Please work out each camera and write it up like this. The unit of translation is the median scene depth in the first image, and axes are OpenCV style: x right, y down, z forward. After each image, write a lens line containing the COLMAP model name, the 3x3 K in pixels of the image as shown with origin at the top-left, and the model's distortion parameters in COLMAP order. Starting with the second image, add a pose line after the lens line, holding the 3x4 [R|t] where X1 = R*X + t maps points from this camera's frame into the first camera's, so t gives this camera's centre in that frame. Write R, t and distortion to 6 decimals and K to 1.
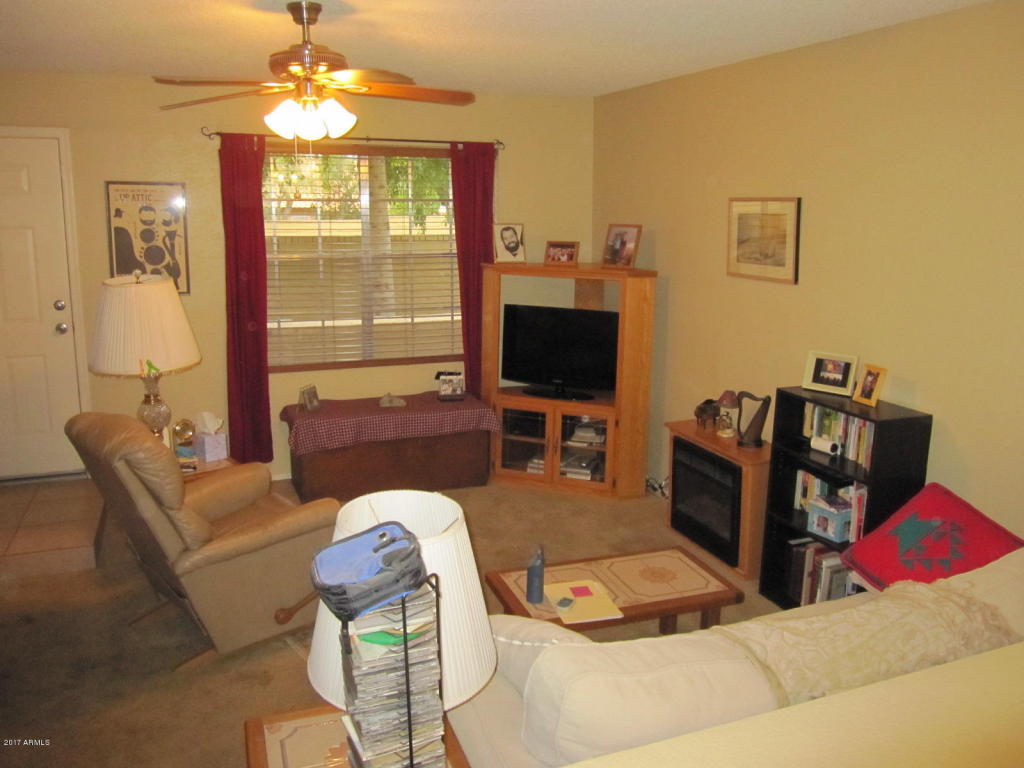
lens RADIAL K [[844.7, 0, 512.0], [0, 844.7, 384.0], [0, 0, 1]] dist [-0.041830, 0.006566]
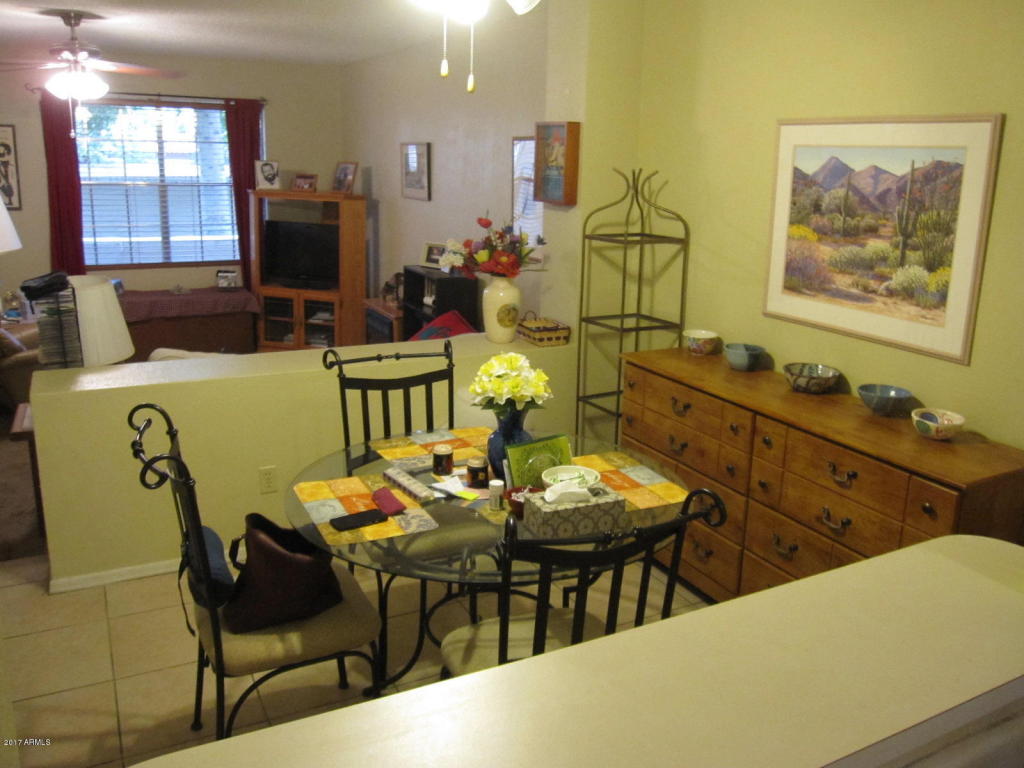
lens RADIAL K [[844.7, 0, 512.0], [0, 844.7, 384.0], [0, 0, 1]] dist [-0.041830, 0.006566]
pose [[0.993488, -0.007321, 0.113705, 0.237968], [0.001185, 0.998544, 0.053931, 0.099544], [-0.113934, -0.053445, 0.992050, -0.417057]]
